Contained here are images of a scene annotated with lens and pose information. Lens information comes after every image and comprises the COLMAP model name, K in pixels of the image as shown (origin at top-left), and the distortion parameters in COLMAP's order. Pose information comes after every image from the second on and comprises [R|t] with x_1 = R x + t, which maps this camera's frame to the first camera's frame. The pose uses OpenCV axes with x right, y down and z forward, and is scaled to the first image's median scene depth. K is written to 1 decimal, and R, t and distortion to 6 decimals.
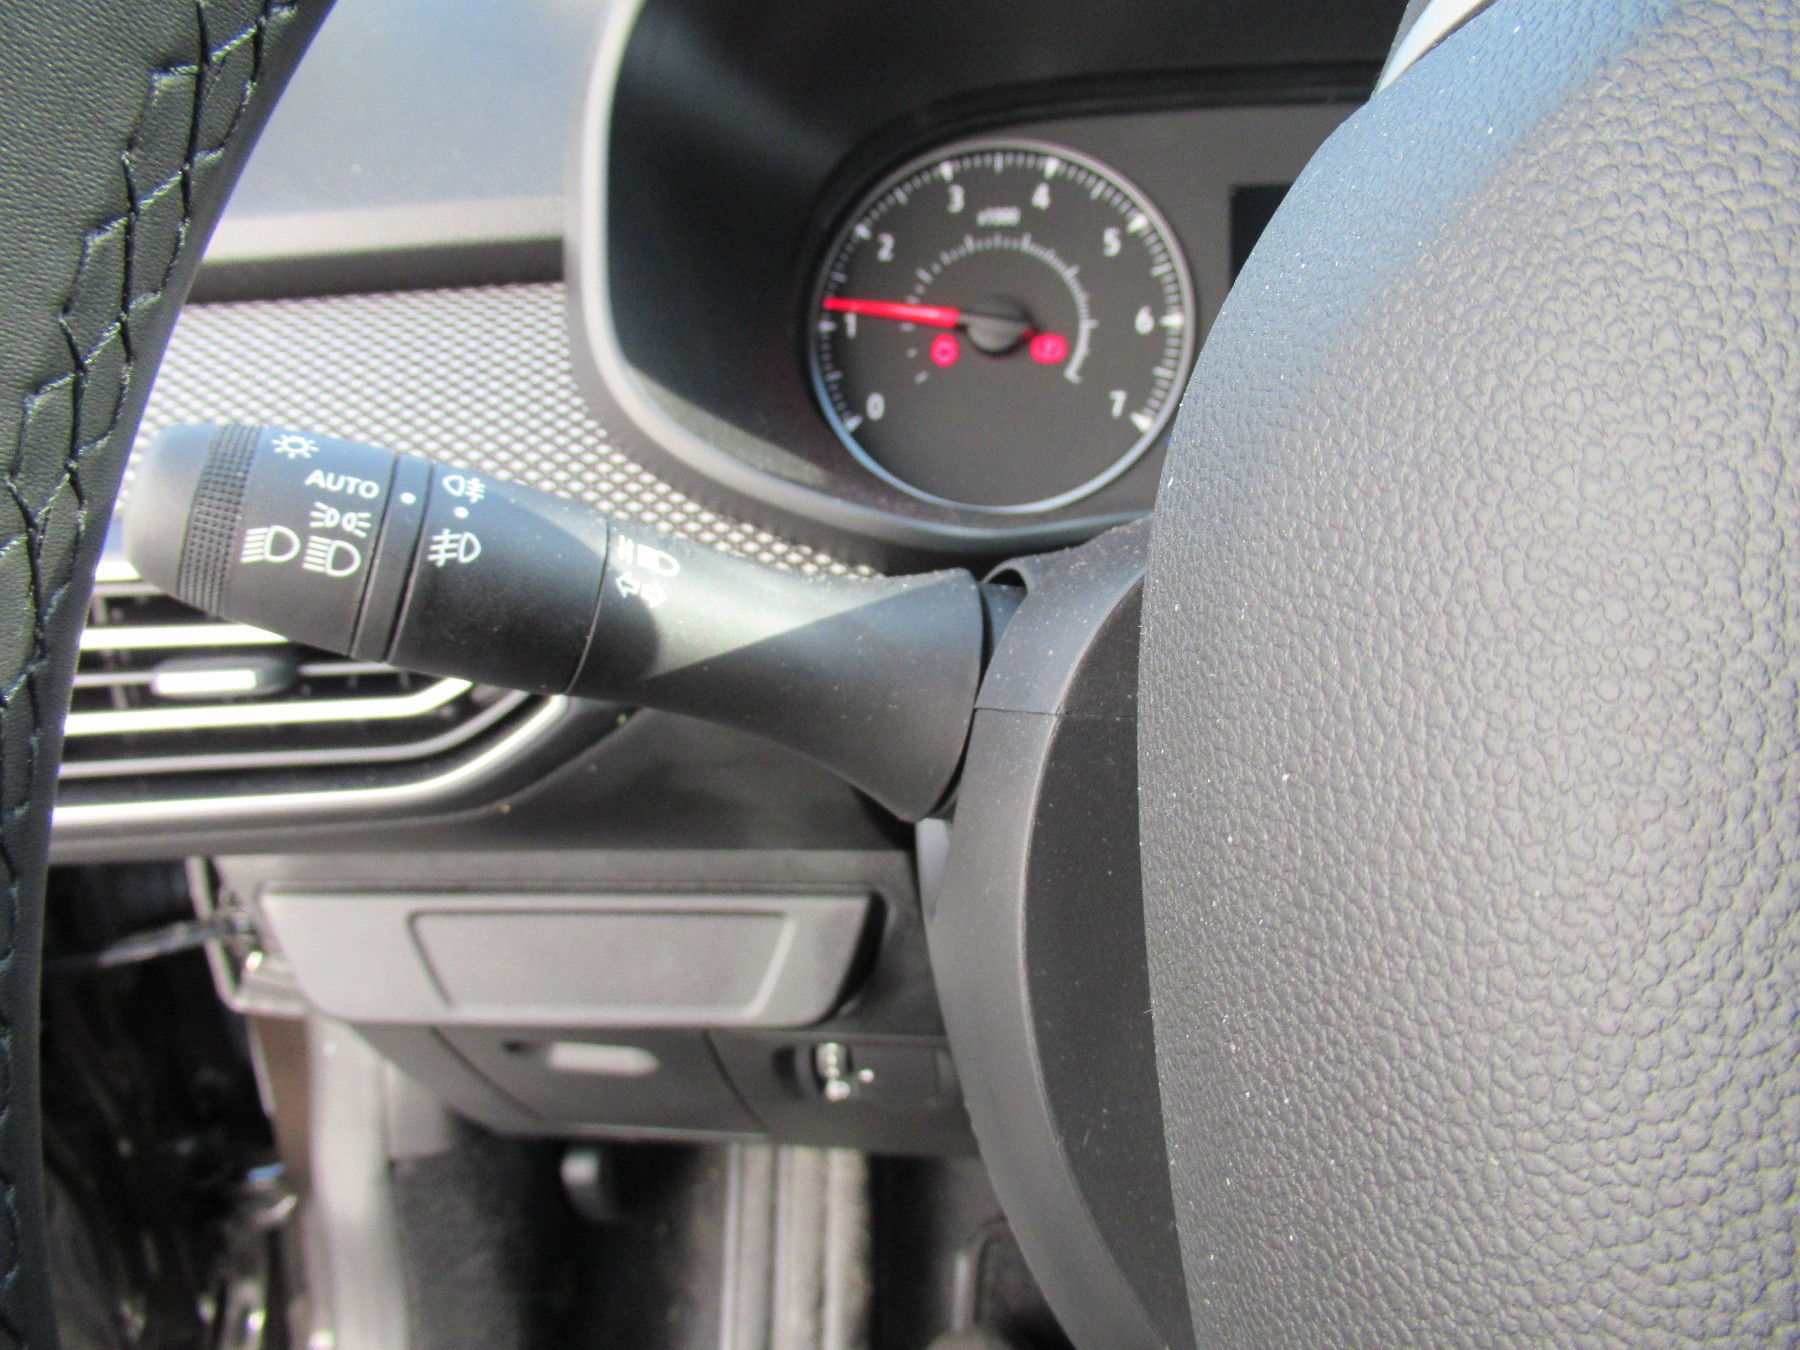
lens RADIAL K [[1346.1, 0, 897.9], [0, 1346.1, 676.8], [0, 0, 1]] dist [-0.007633, 0.002806]
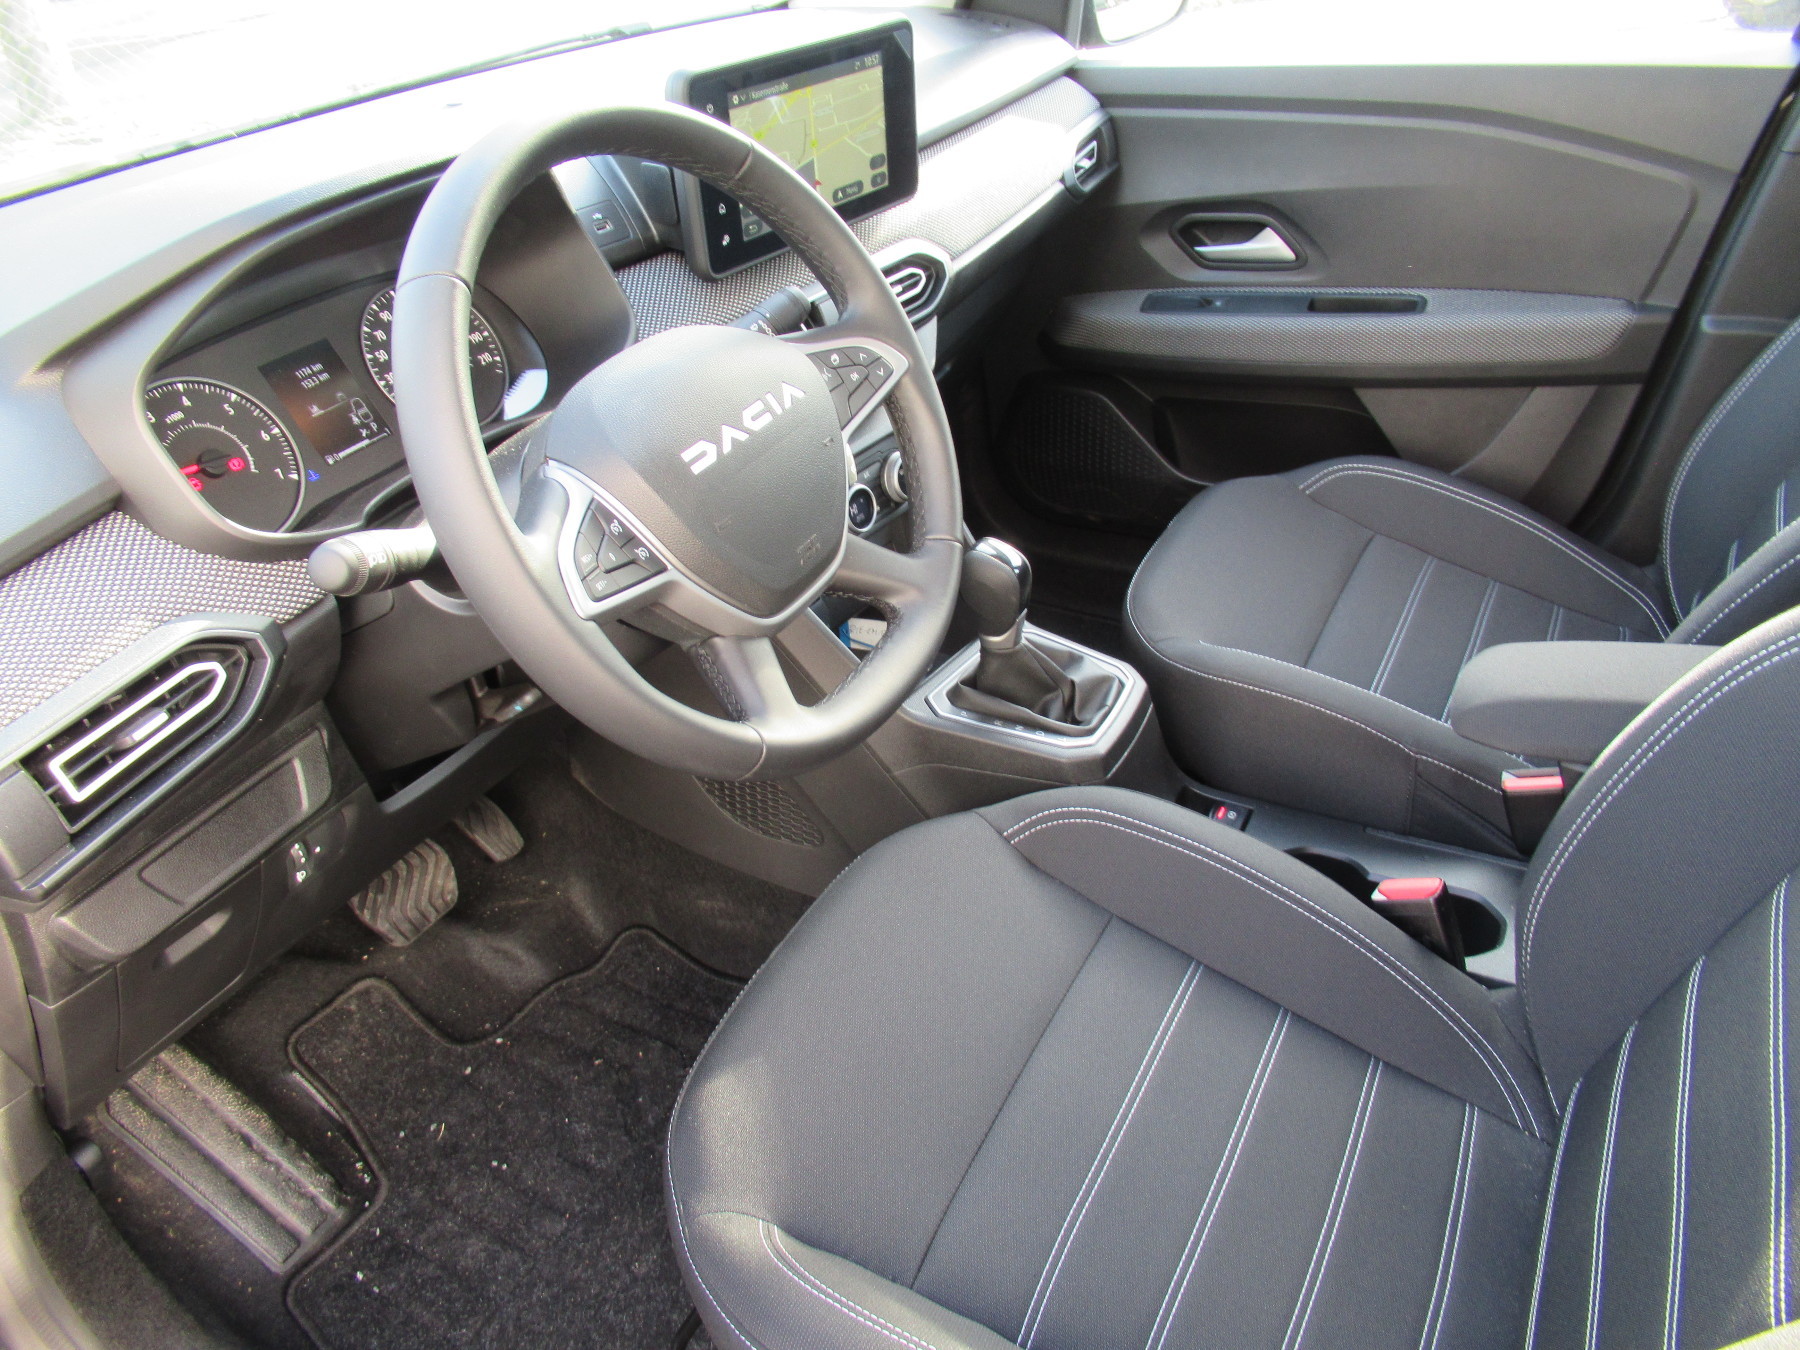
lens RADIAL K [[1341.0, 0, 894.6], [0, 1341.0, 682.1], [0, 0, 1]] dist [0.000046, -0.002694]
pose [[0.393616, -0.503051, 0.769419, -1.280243], [0.464470, 0.831123, 0.305782, -0.121489], [-0.793306, 0.237011, 0.560795, -0.933228]]
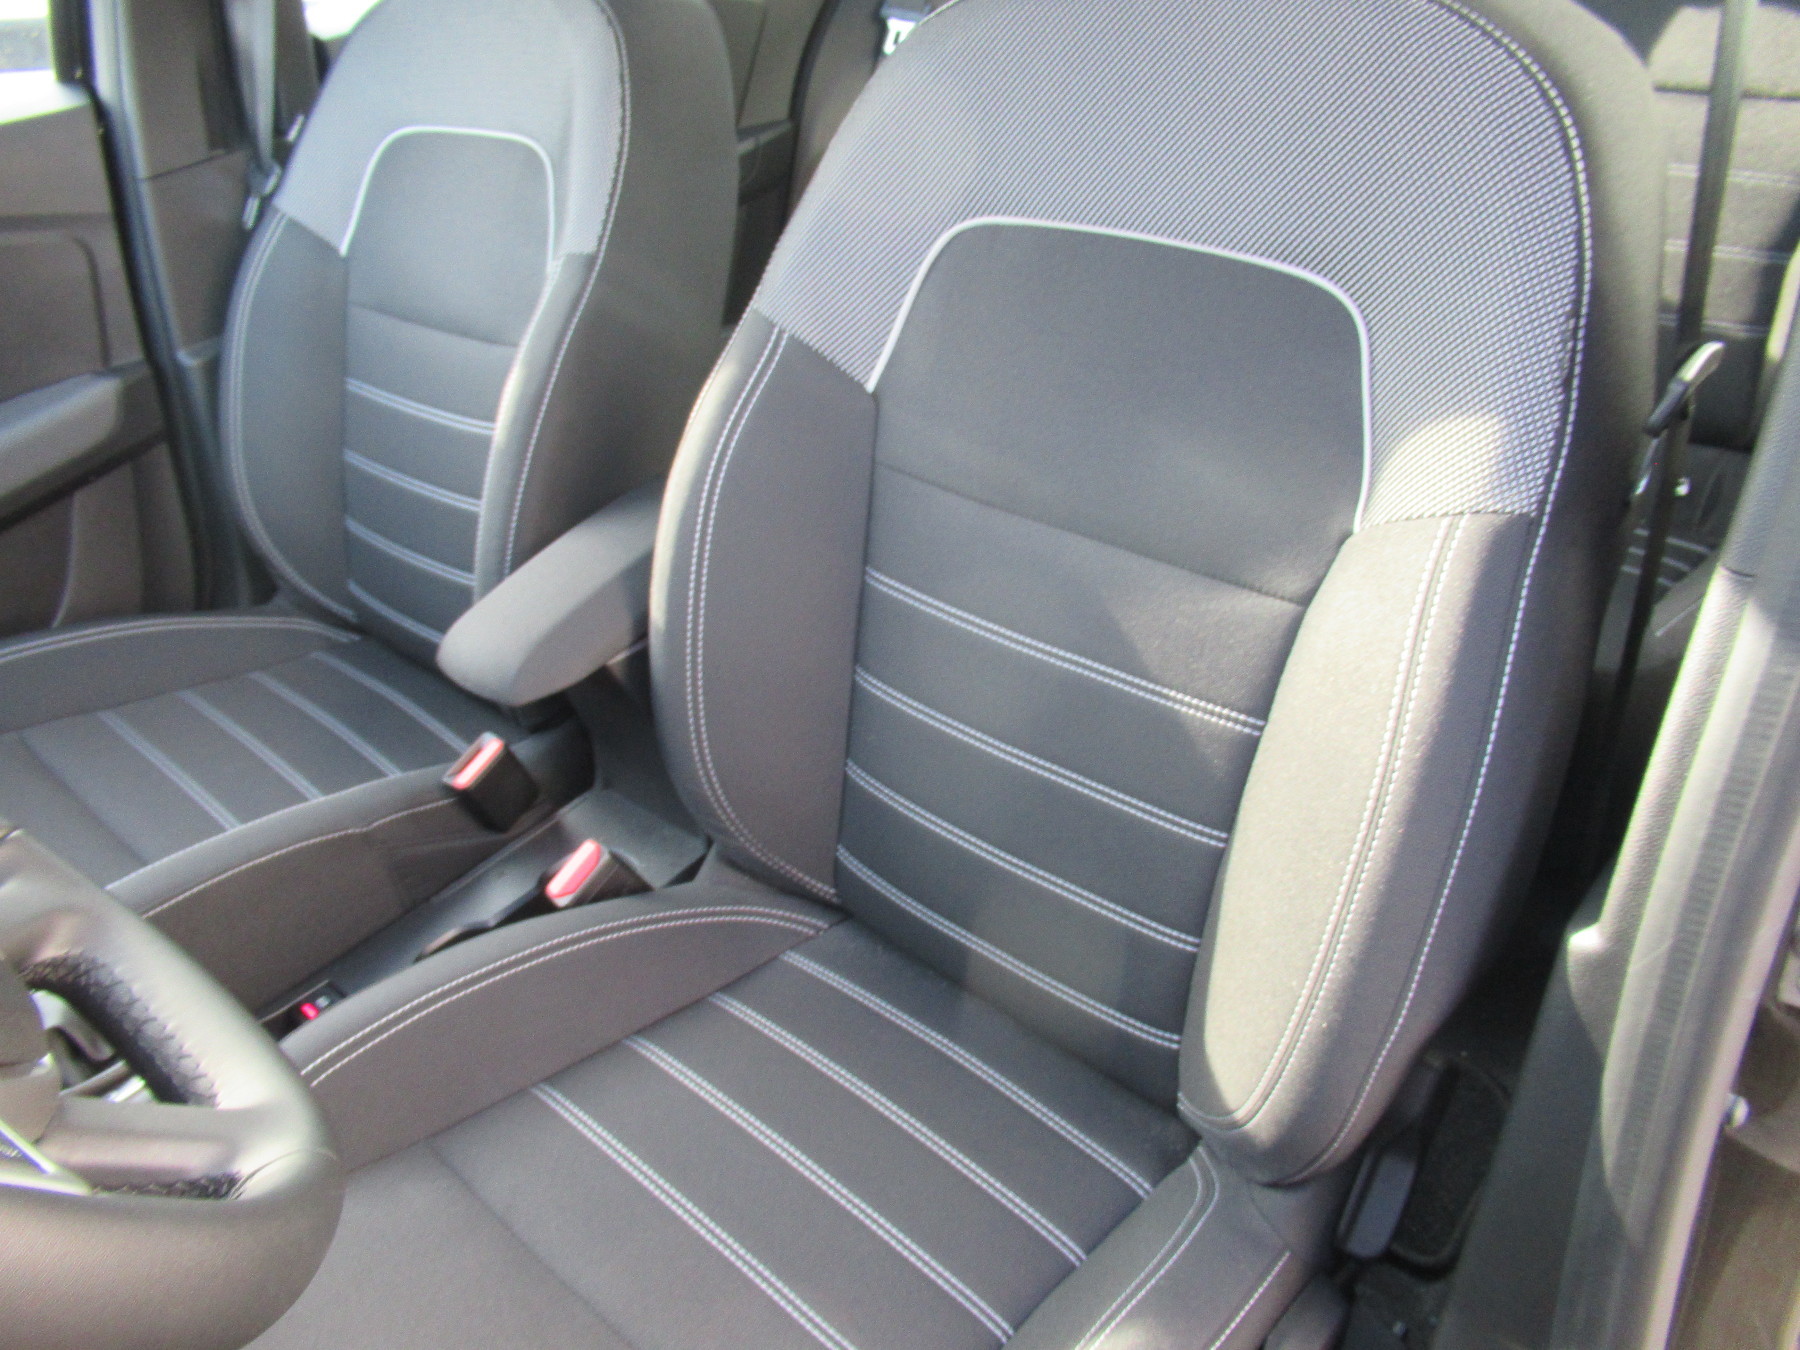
lens RADIAL K [[1346.1, 0, 897.9], [0, 1346.1, 676.8], [0, 0, 1]] dist [-0.007633, 0.002806]
pose [[-0.773690, -0.273251, 0.571610, -0.902363], [0.396700, 0.494531, 0.773349, -0.417635], [-0.493997, 0.825090, -0.274215, -0.087468]]
